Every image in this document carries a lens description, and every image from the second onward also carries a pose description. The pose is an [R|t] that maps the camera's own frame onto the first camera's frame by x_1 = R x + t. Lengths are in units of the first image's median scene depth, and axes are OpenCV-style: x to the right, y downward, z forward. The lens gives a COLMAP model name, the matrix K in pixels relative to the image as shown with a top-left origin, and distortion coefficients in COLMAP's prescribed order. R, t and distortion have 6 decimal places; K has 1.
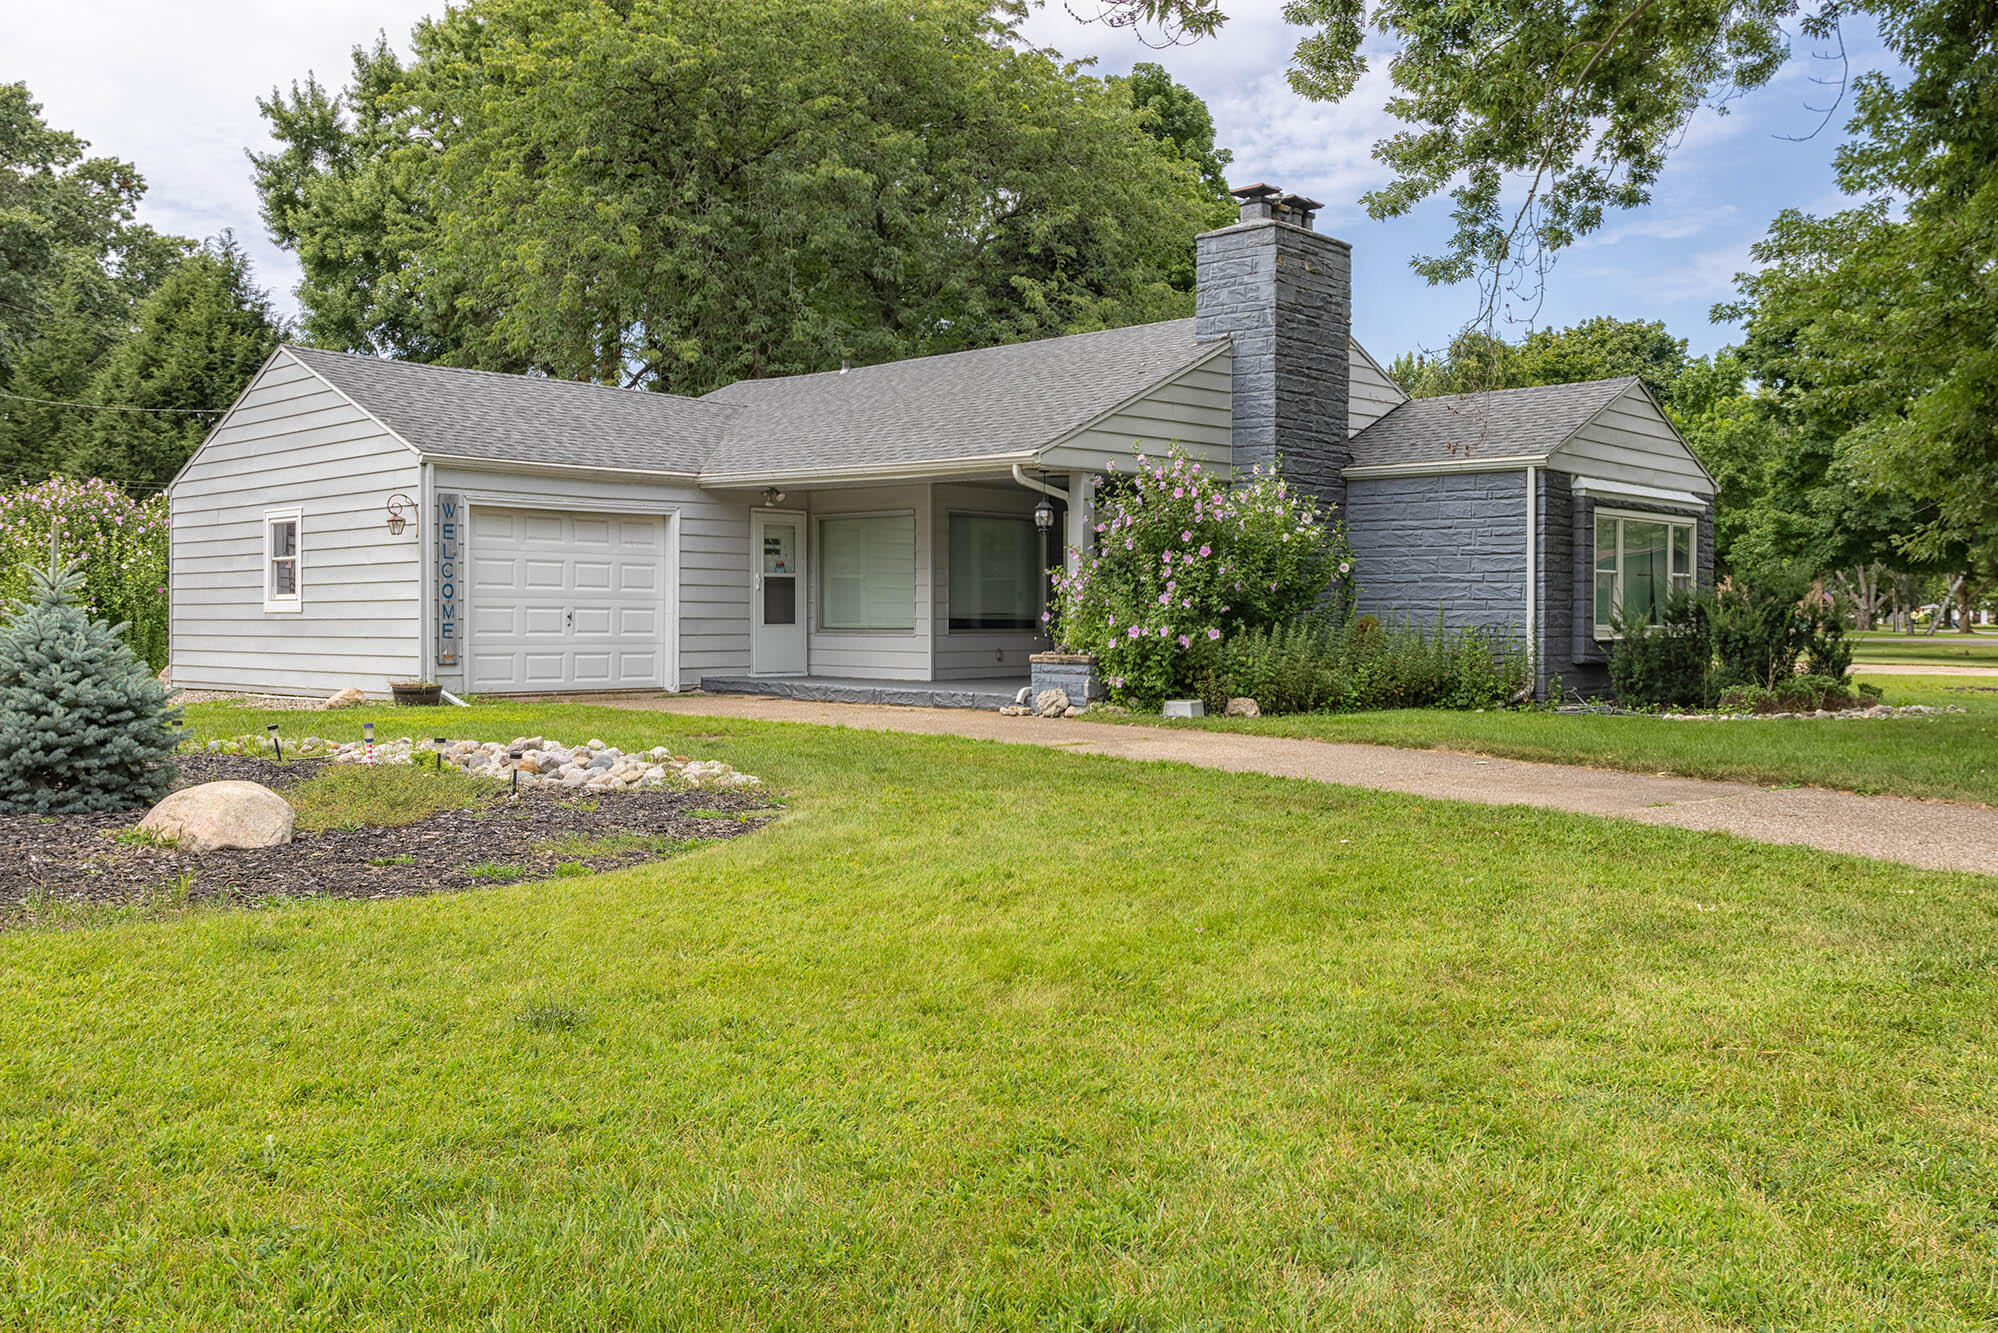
lens RADIAL K [[1686.0, 0, 998.7], [0, 1686.0, 661.8], [0, 0, 1]] dist [-0.002377, -0.000173]
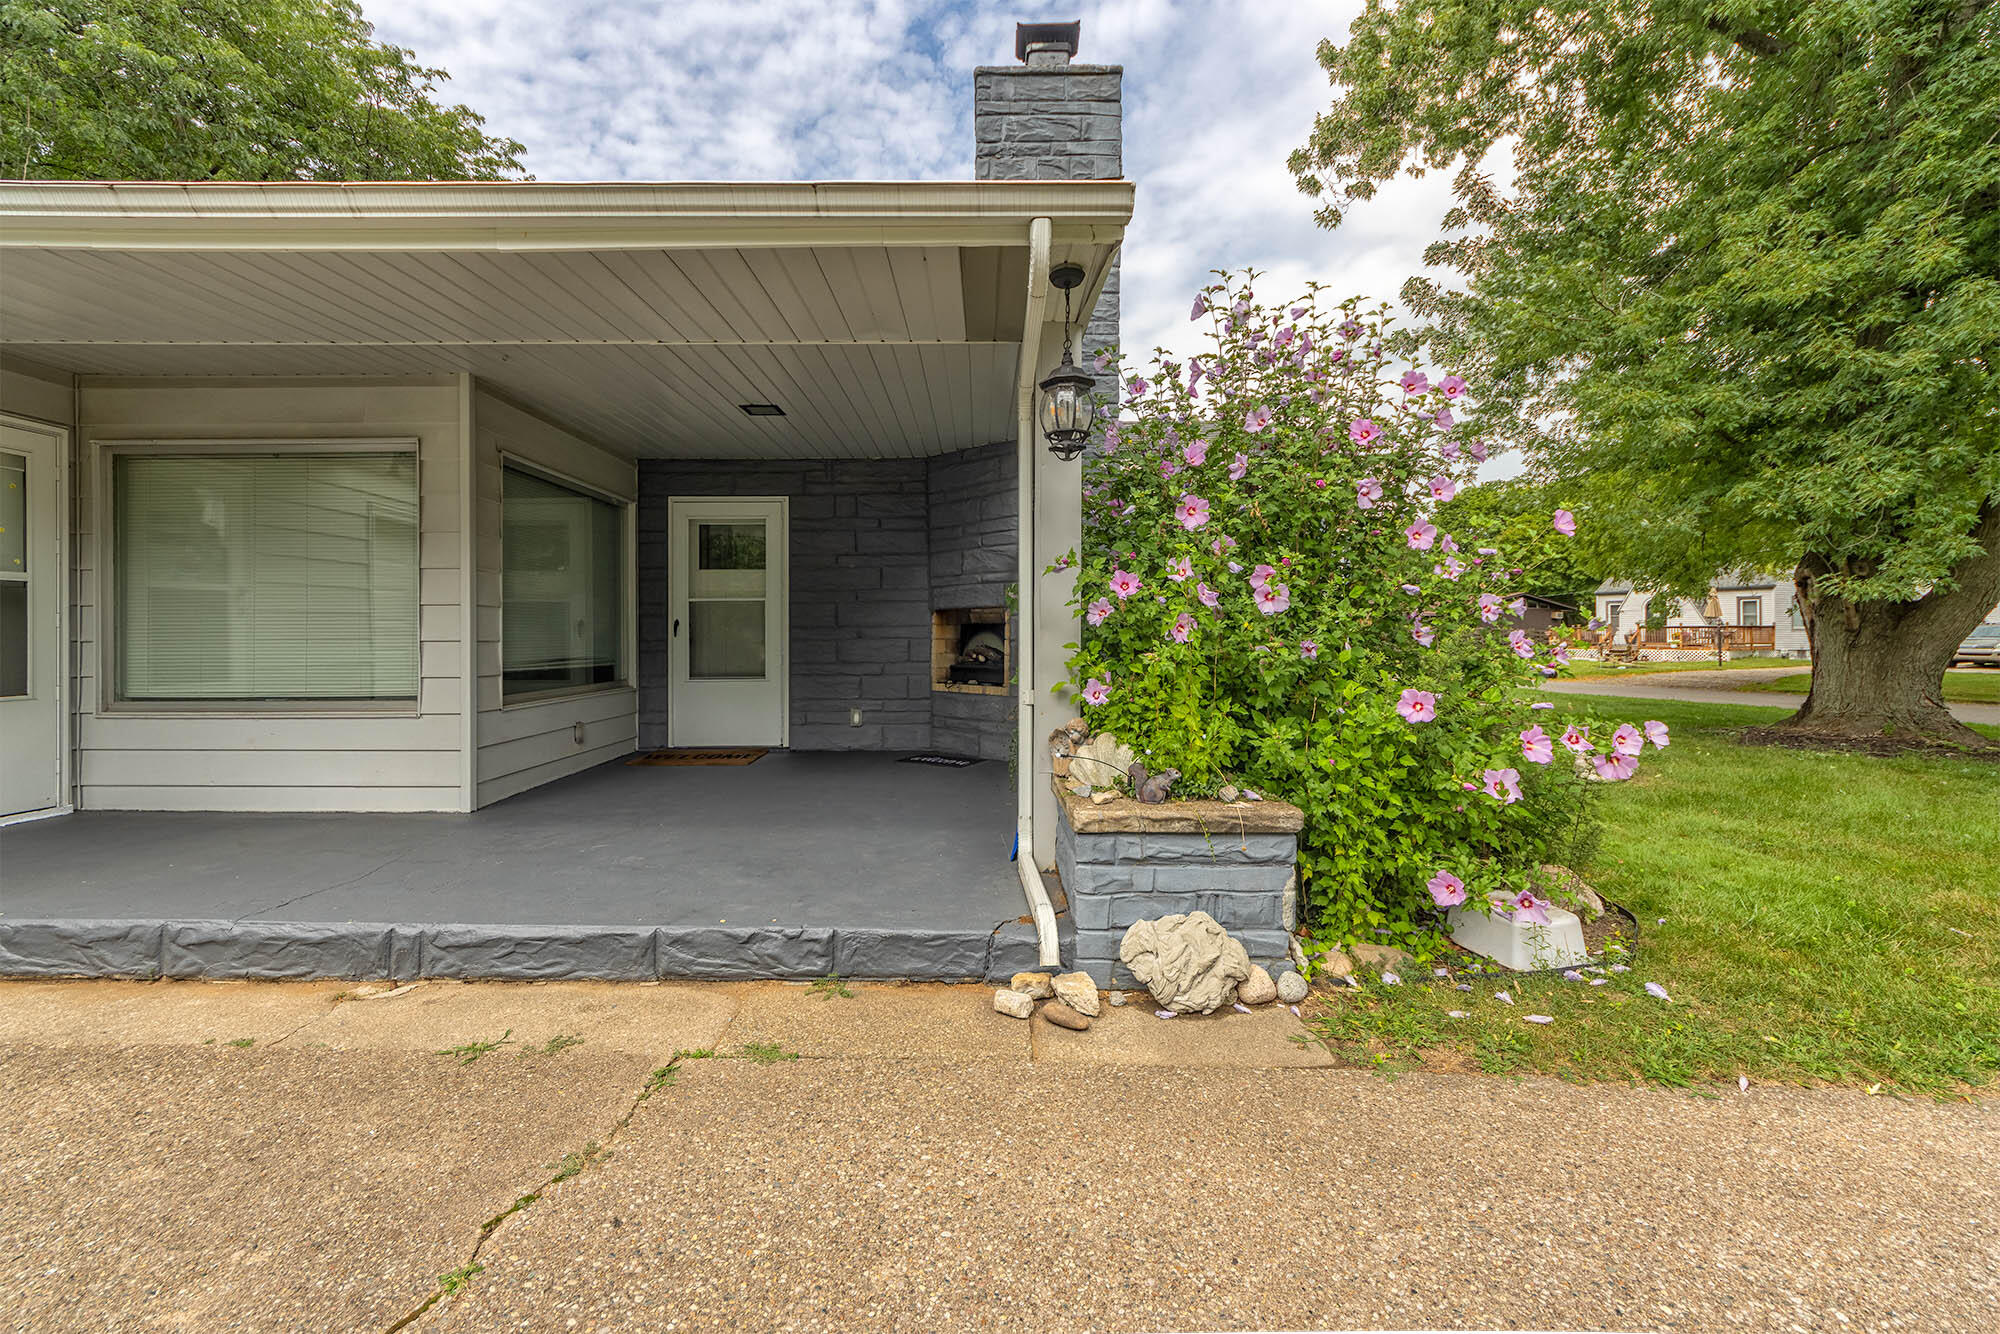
lens RADIAL K [[801.4, 0, 968.6], [0, 801.4, 629.1], [0, 0, 1]] dist [0.001164, 0.000090]
pose [[0.746772, 0.000313, 0.665080, -0.084263], [0.021480, 0.999467, -0.024589, -0.030213], [-0.664733, 0.032648, 0.746367, 0.743202]]
